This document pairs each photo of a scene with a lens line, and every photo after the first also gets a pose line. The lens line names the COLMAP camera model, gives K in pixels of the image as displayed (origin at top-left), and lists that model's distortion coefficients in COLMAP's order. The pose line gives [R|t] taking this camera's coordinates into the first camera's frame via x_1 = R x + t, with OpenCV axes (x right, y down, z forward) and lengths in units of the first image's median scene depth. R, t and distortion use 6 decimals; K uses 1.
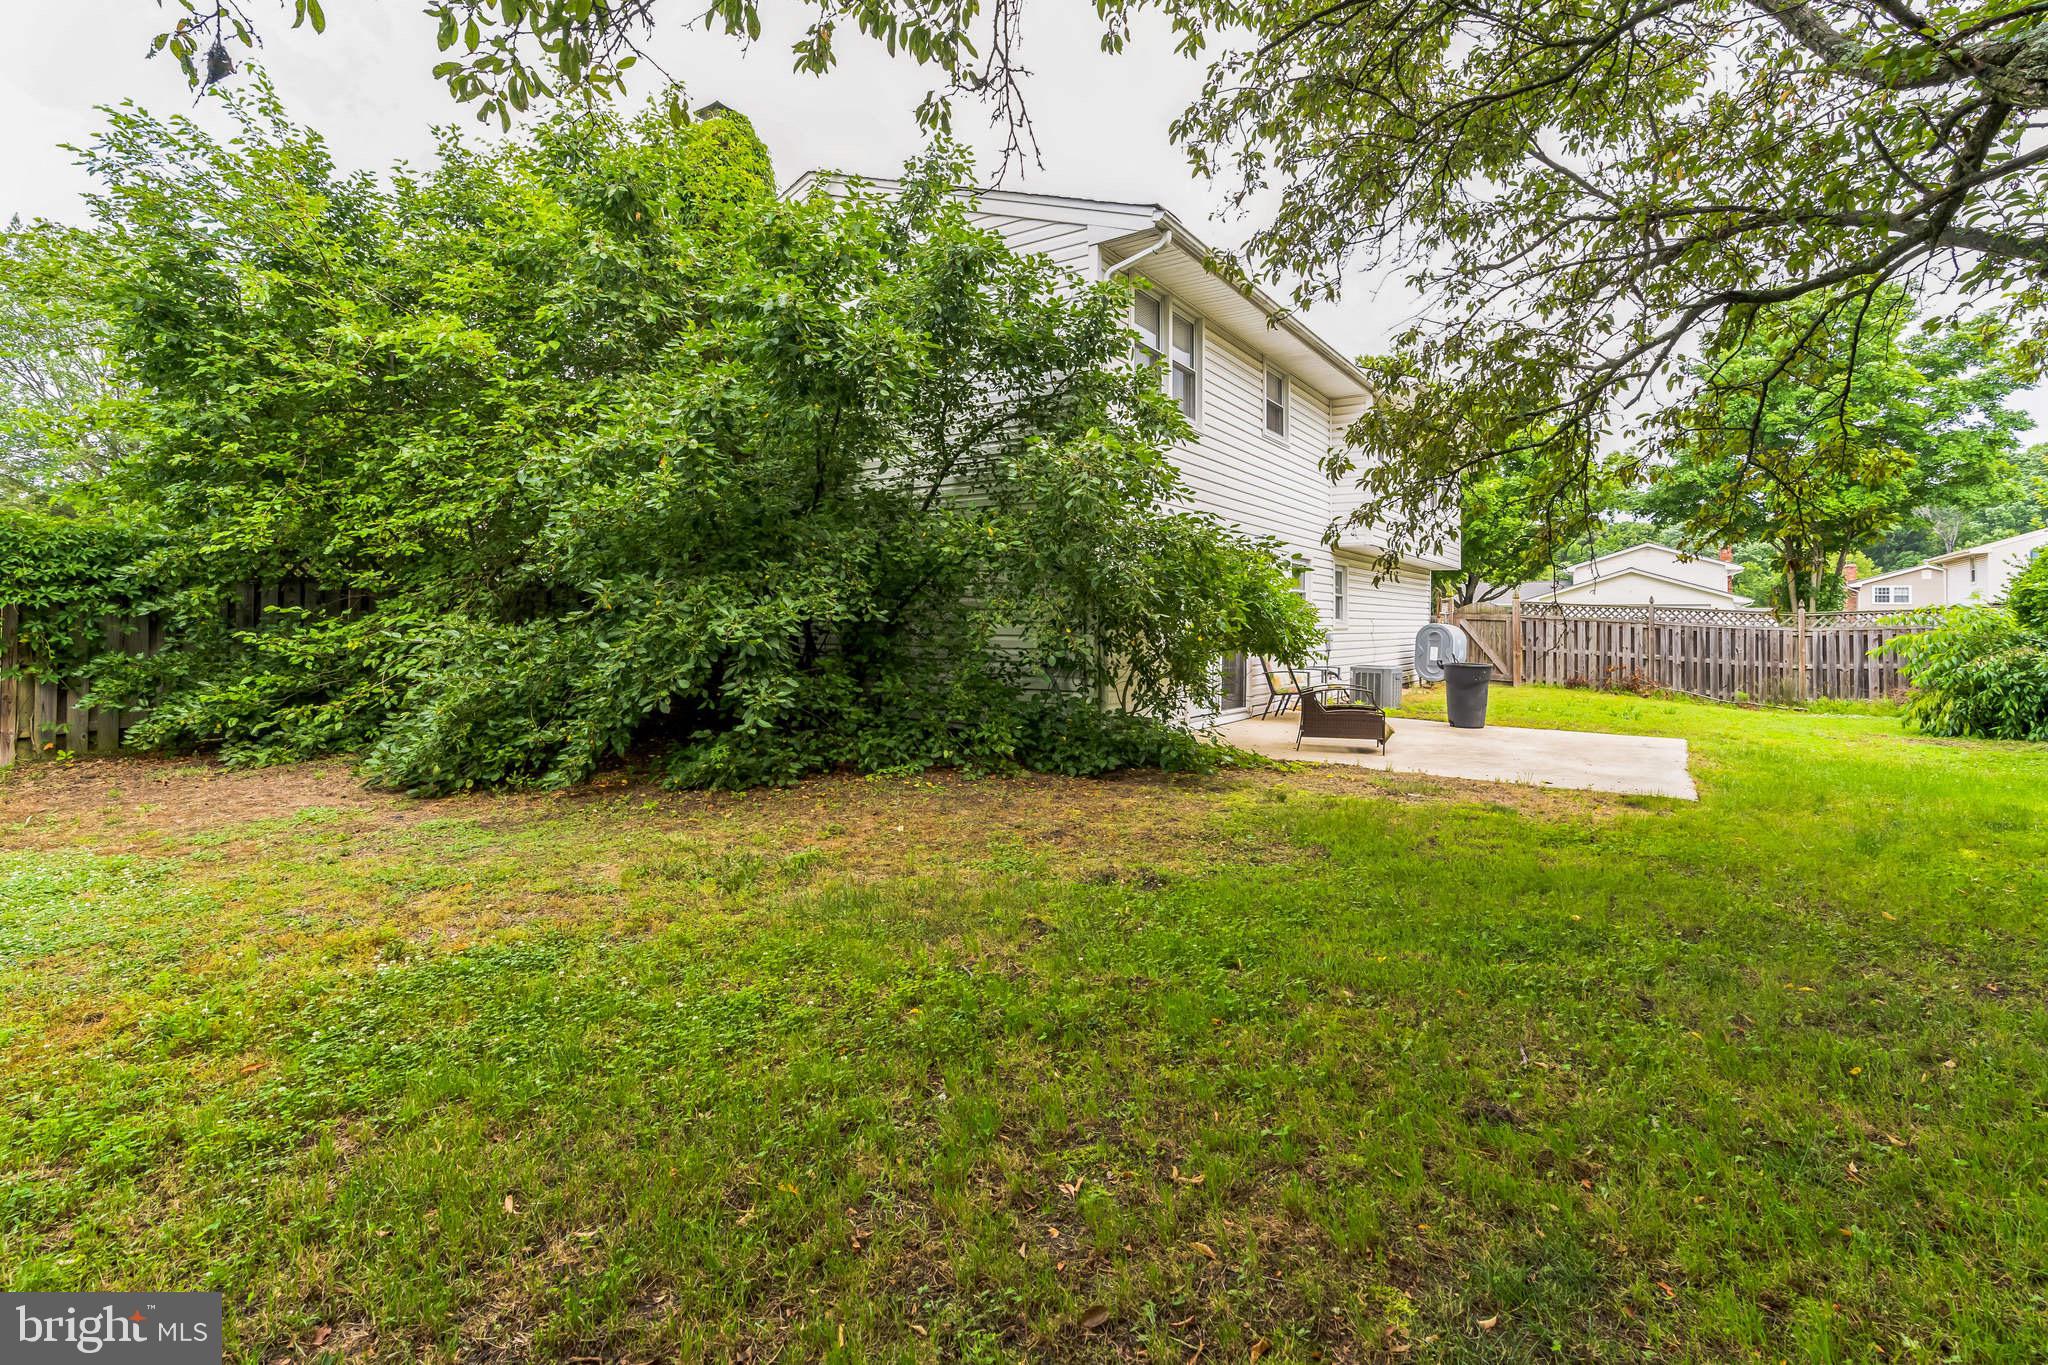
lens RADIAL K [[935.4, 0, 1050.3], [0, 935.4, 617.1], [0, 0, 1]] dist [-0.002785, 0.001990]
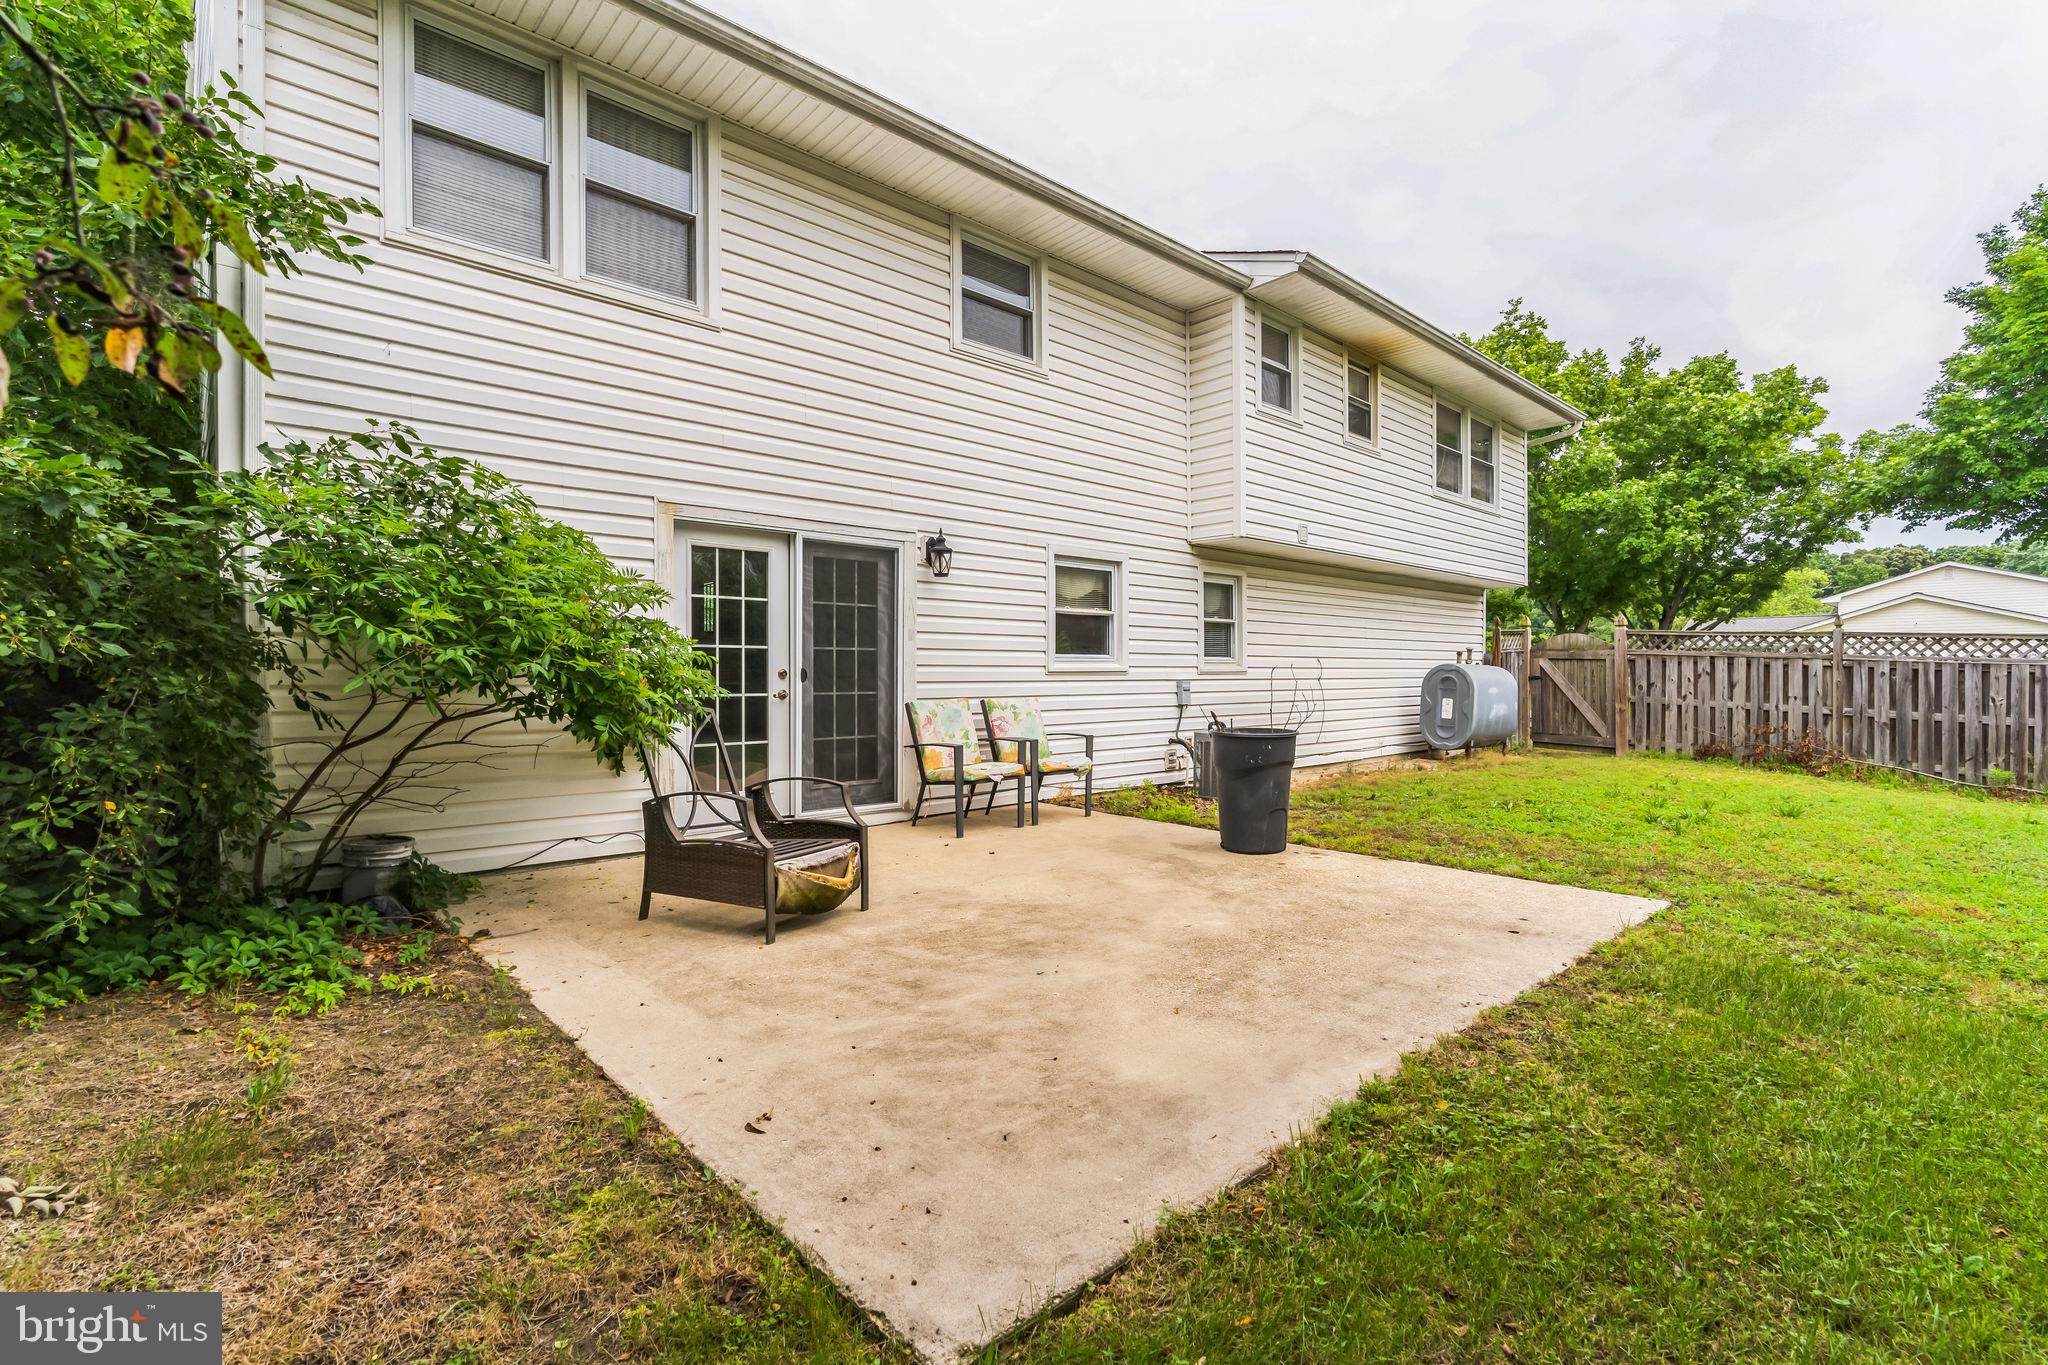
lens RADIAL K [[935.4, 0, 1022.7], [0, 935.4, 685.8], [0, 0, 1]] dist [-0.002785, 0.001990]
pose [[0.973722, -0.012182, -0.227414, 0.244965], [0.015521, 0.999796, 0.012900, 0.008479], [0.227211, -0.016091, 0.973713, 0.252342]]
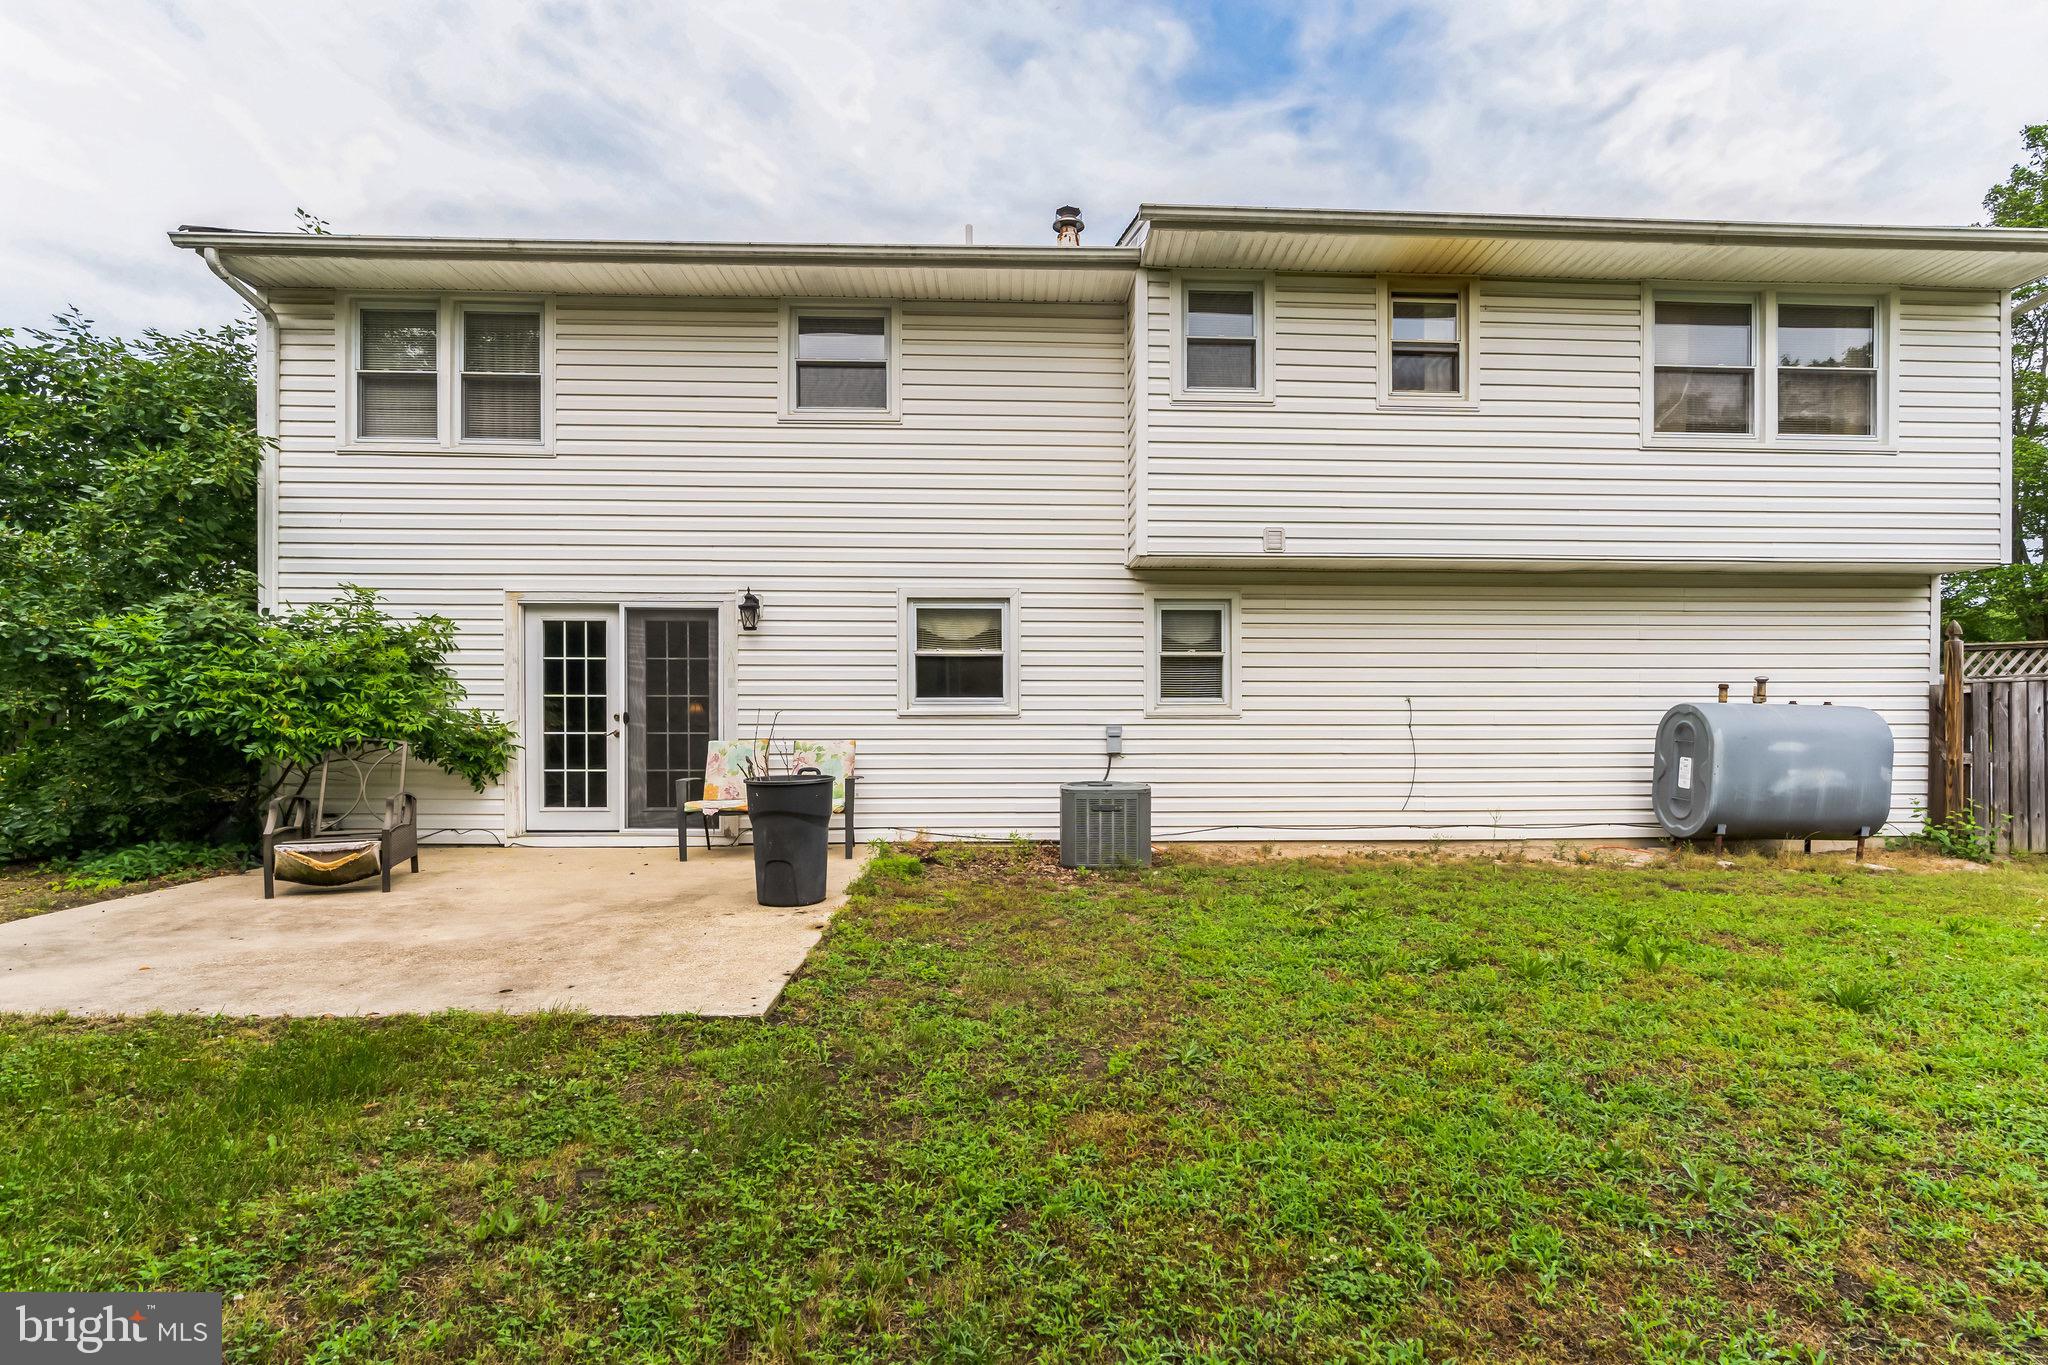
lens RADIAL K [[935.4, 0, 1031.9], [0, 935.4, 724.6], [0, 0, 1]] dist [-0.002785, 0.001990]
pose [[0.589851, -0.014111, -0.807389, 0.535290], [0.009591, 0.999899, -0.010469, 0.016967], [0.807455, -0.001569, 0.589927, 0.463686]]
